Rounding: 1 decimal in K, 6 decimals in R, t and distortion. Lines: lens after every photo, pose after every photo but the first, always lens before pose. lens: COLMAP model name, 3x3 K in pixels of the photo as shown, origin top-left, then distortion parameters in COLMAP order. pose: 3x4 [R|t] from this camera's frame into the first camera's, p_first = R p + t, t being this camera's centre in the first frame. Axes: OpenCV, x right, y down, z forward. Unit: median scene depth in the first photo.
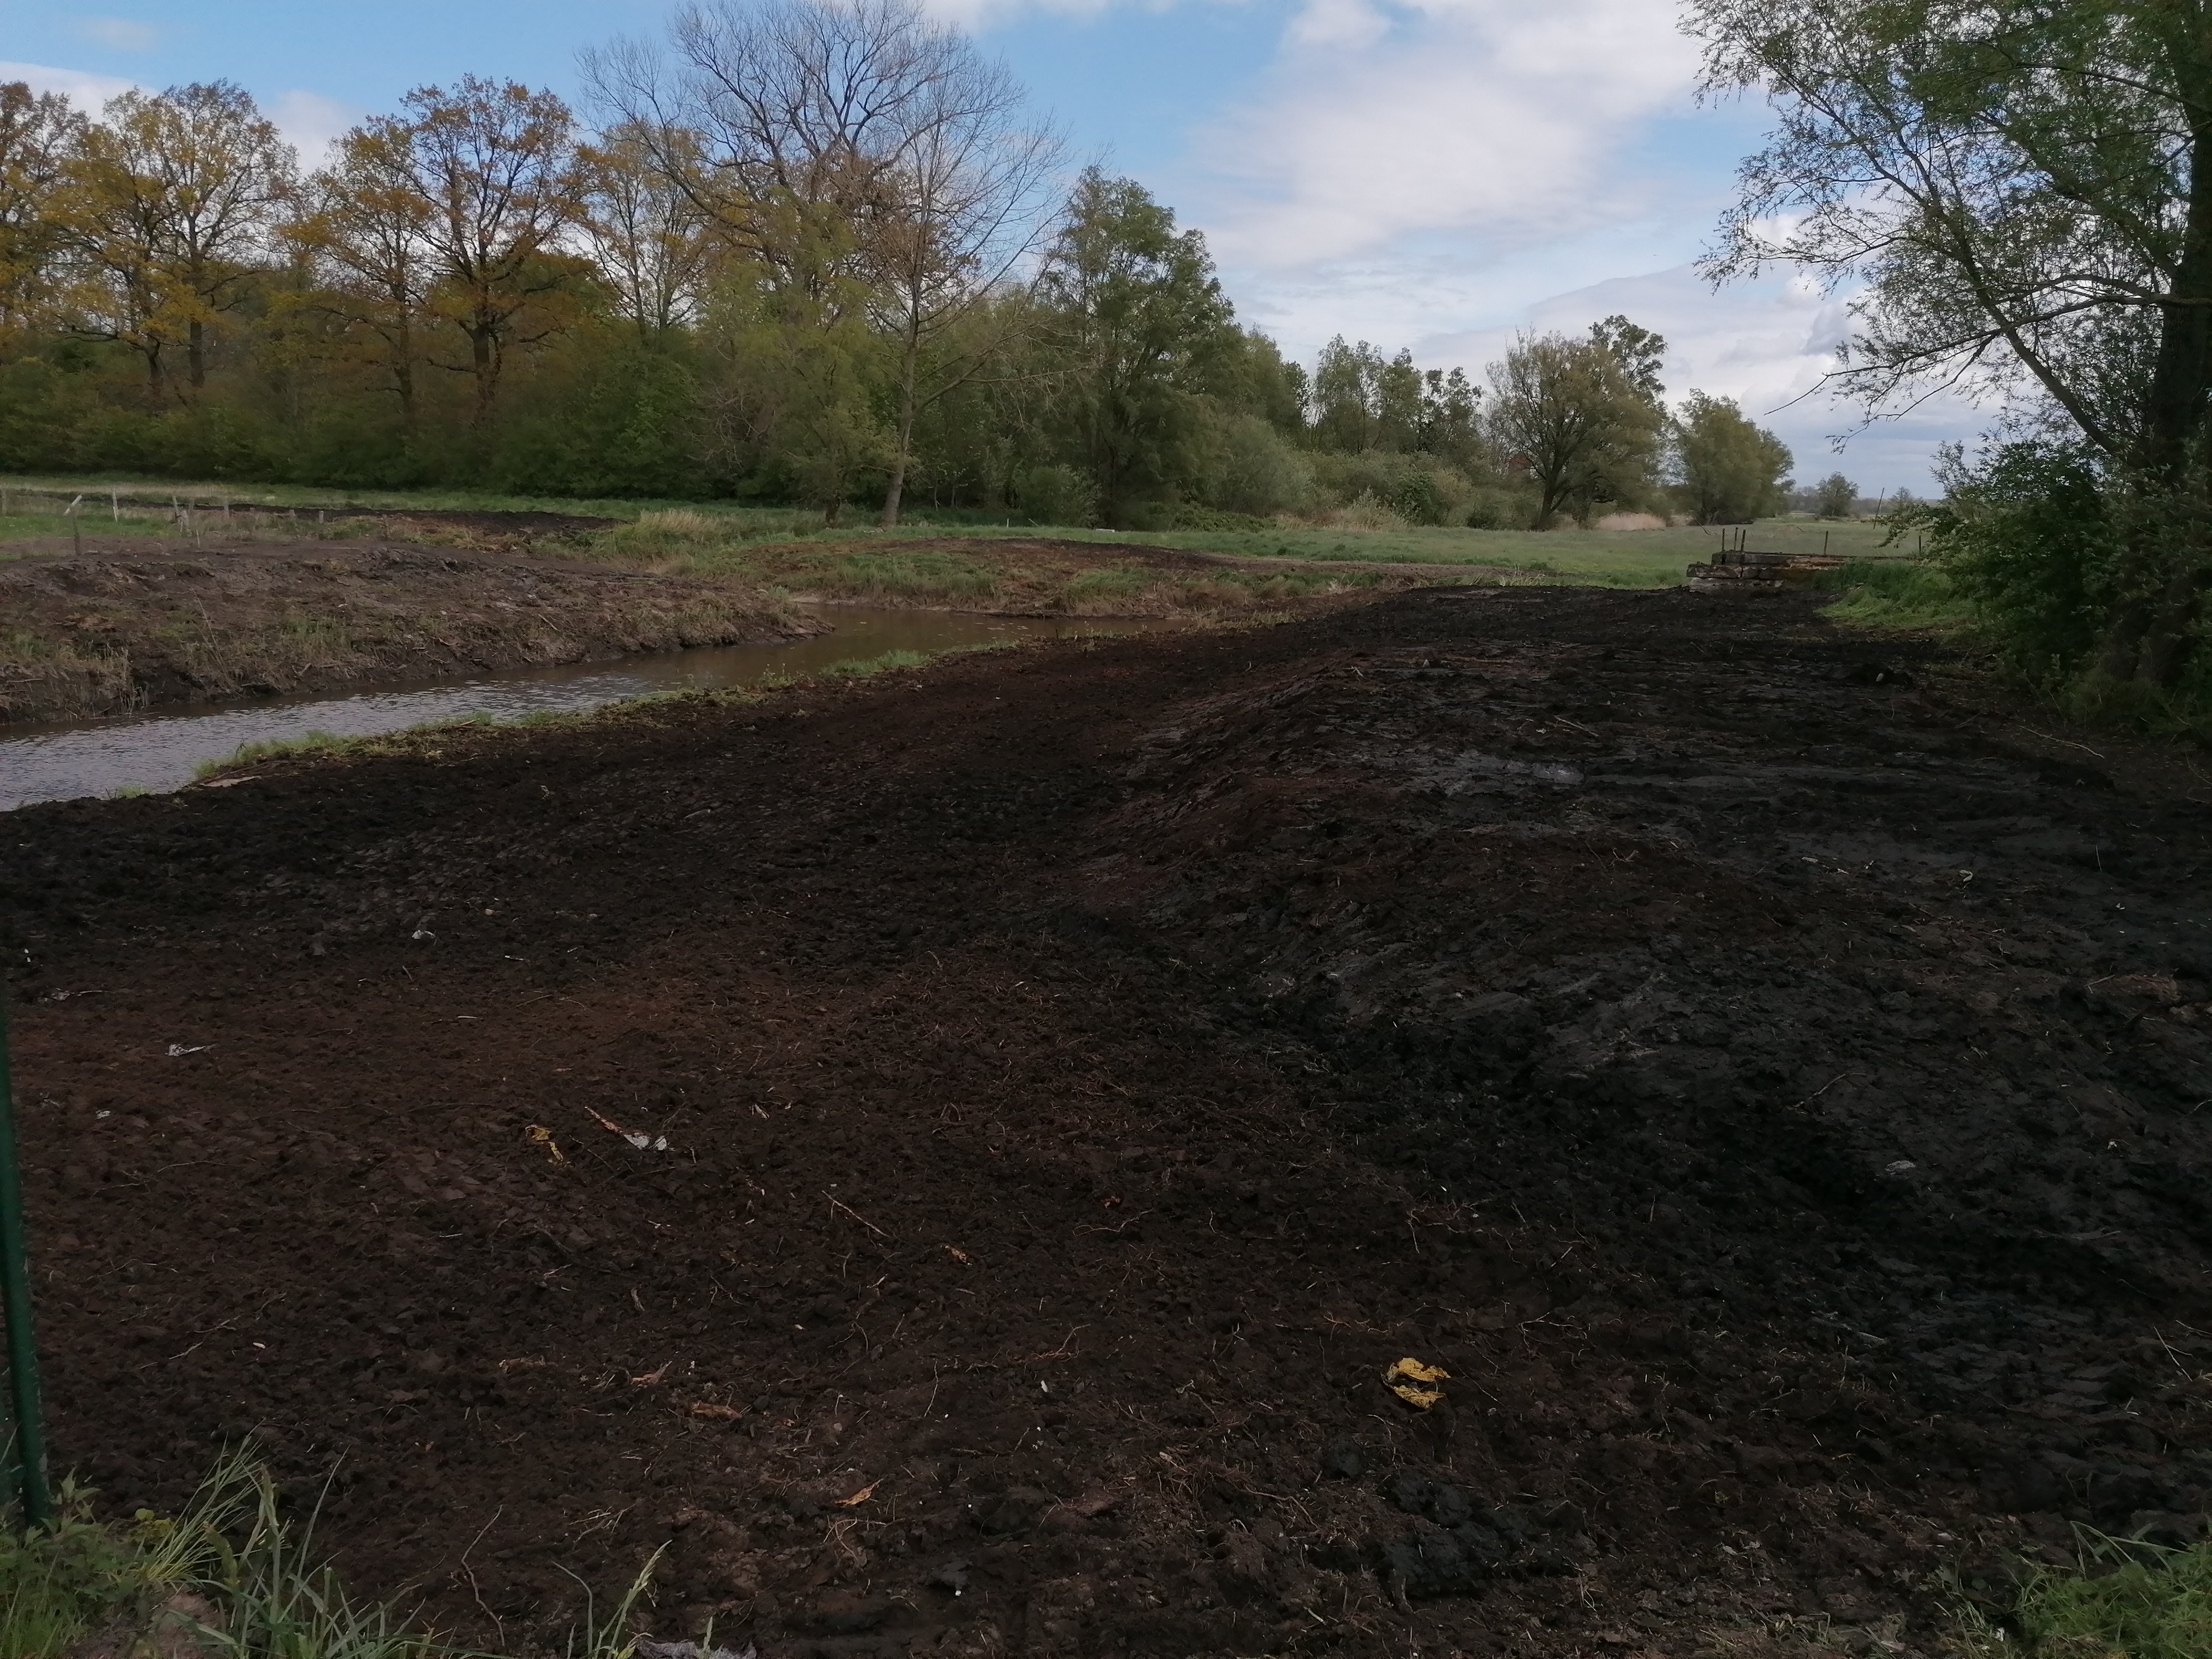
lens RADIAL K [[1612.1, 0, 1106.0], [0, 1612.1, 829.5], [0, 0, 1]] dist [0.103769, -0.147703]
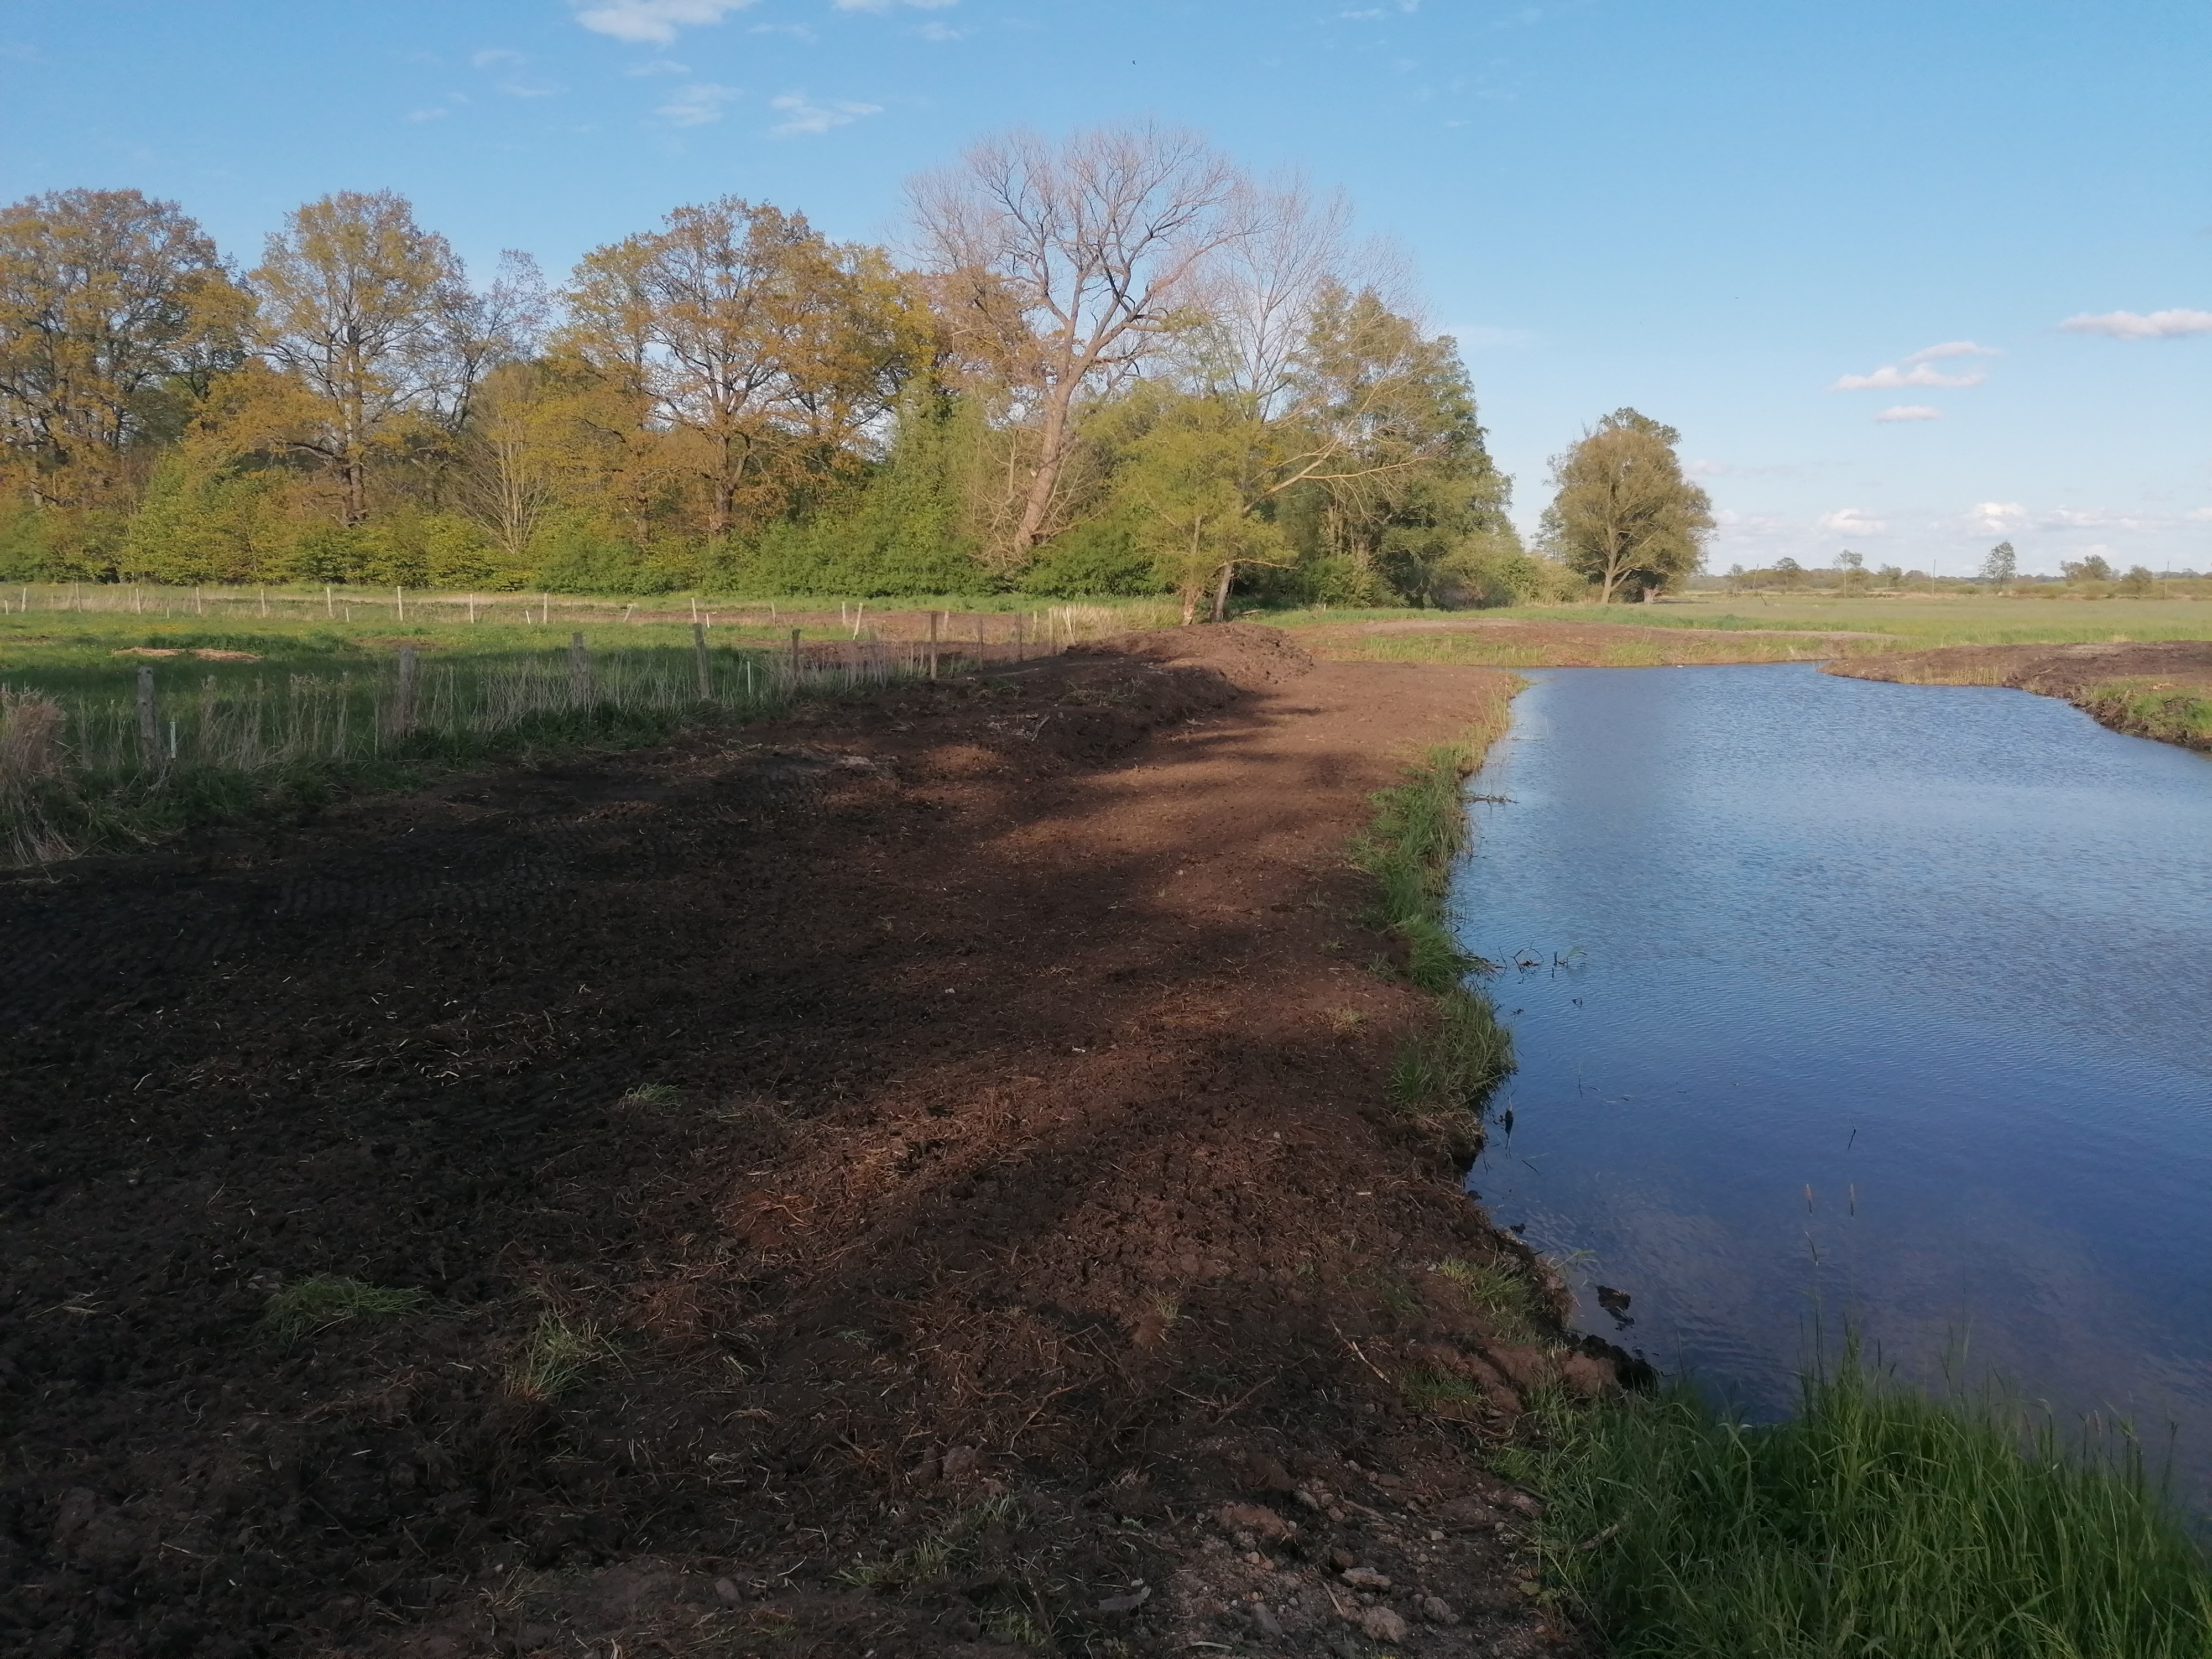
lens RADIAL K [[1612.1, 0, 1106.0], [0, 1612.1, 829.5], [0, 0, 1]] dist [0.103769, -0.147703]
pose [[0.993950, -0.040111, 0.102250, -0.269566], [0.045585, 0.997618, -0.051772, 0.004499], [-0.099930, 0.056119, 0.993411, -0.030843]]
